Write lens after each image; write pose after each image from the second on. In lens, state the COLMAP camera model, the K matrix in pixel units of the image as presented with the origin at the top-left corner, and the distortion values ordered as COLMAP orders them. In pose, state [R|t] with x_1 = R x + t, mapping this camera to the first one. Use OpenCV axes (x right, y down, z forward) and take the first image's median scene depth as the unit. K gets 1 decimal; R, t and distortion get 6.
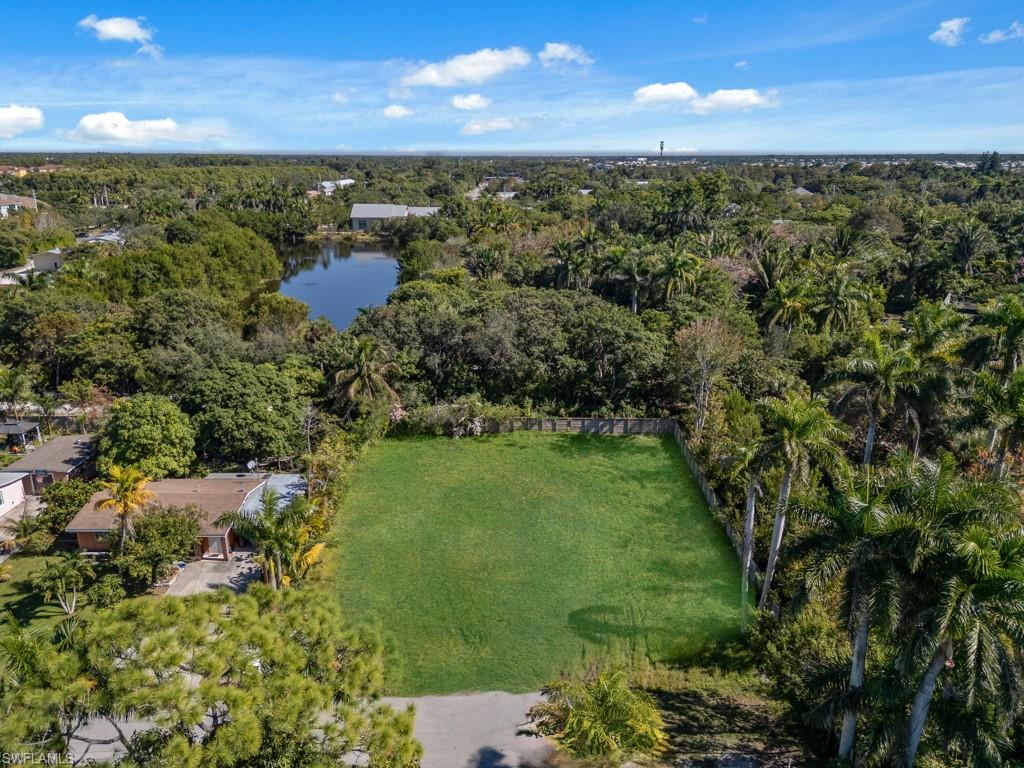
lens RADIAL K [[717.5, 0, 514.7], [0, 717.5, 379.3], [0, 0, 1]] dist [0.046348, -0.032412]
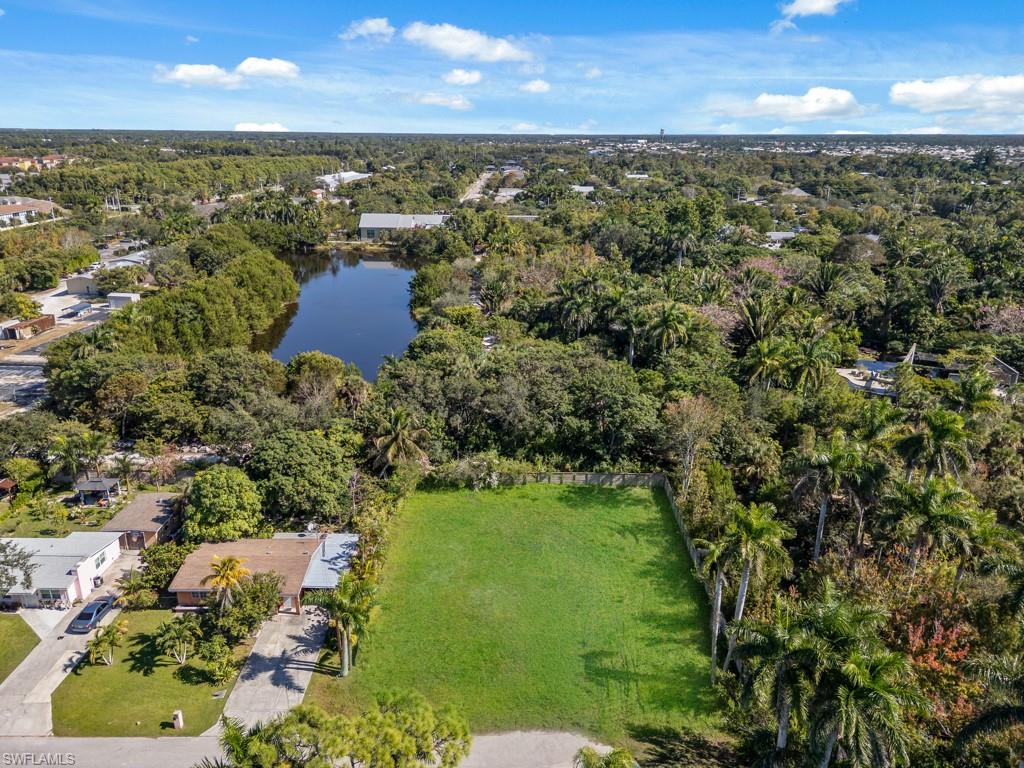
lens RADIAL K [[717.5, 0, 516.6], [0, 717.5, 387.7], [0, 0, 1]] dist [0.046348, -0.032412]
pose [[0.999954, 0.006544, 0.007029, -0.024524], [-0.006820, 0.999172, 0.040108, -0.123562], [-0.006761, -0.040154, 0.999171, -0.145336]]
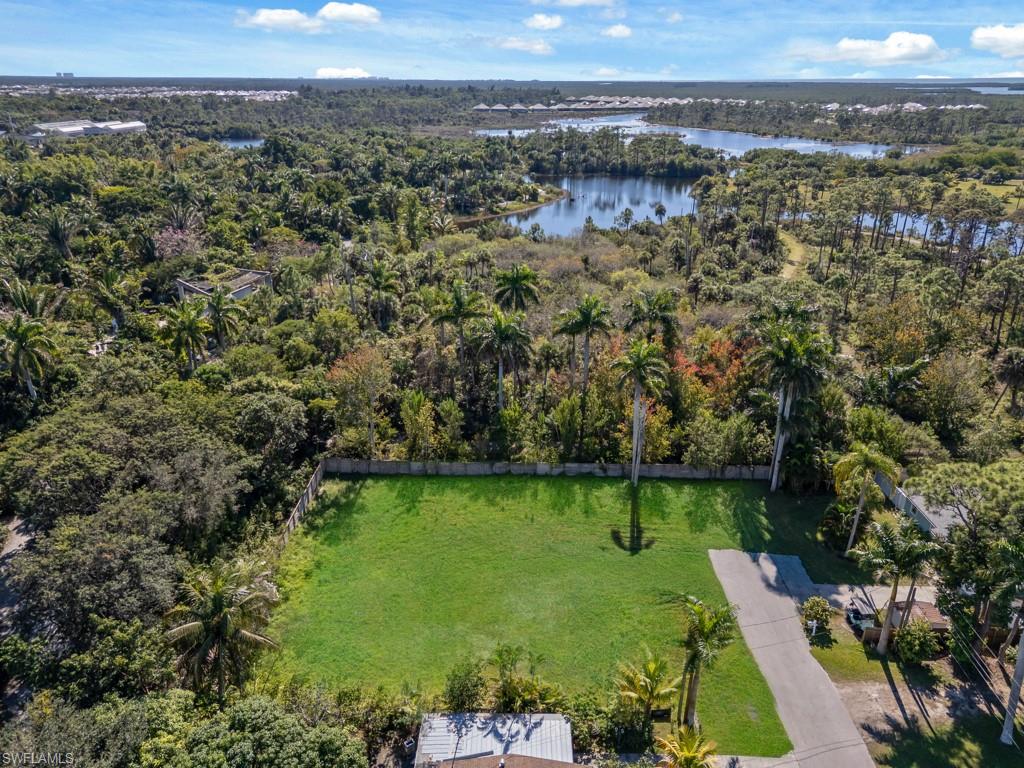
lens RADIAL K [[717.5, 0, 511.8], [0, 717.5, 384.0], [0, 0, 1]] dist [0.046348, -0.032412]
pose [[0.009884, -0.392988, 0.919490, -0.646040], [0.300757, 0.878125, 0.372076, -0.321971], [-0.953649, 0.272866, 0.126873, 0.571175]]
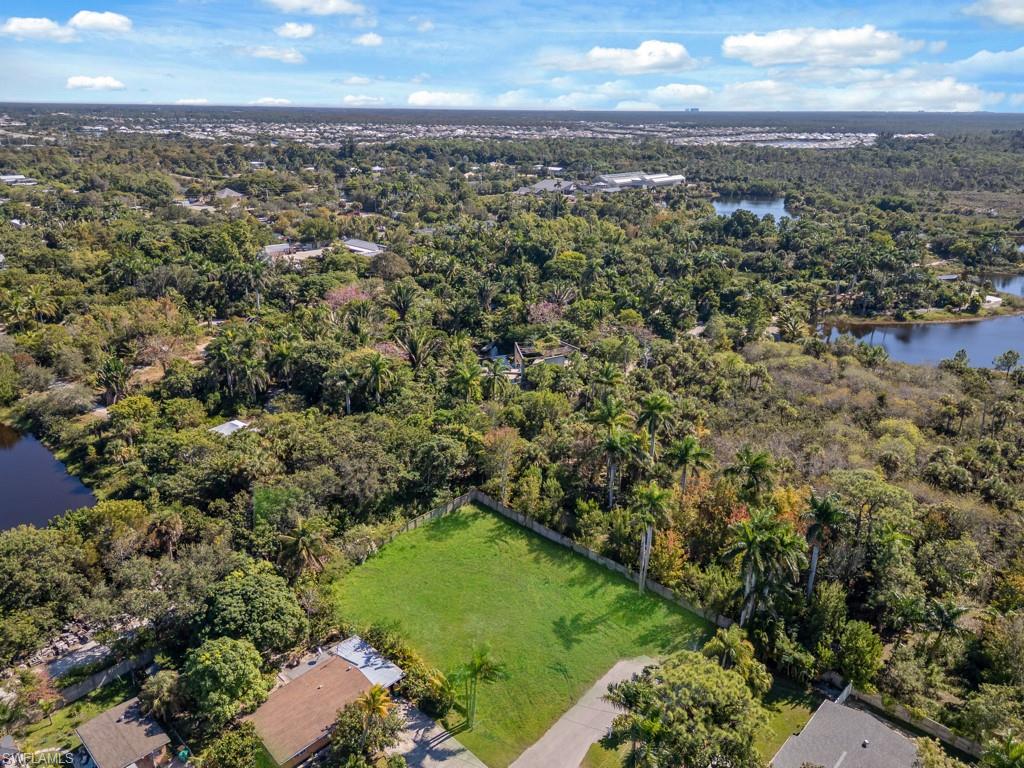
lens RADIAL K [[717.5, 0, 507.7], [0, 717.5, 385.9], [0, 0, 1]] dist [0.046348, -0.032412]
pose [[0.682947, -0.252753, 0.685346, -0.700839], [0.205604, 0.966810, 0.151672, -0.362960], [-0.700935, 0.037327, 0.712247, -0.143340]]
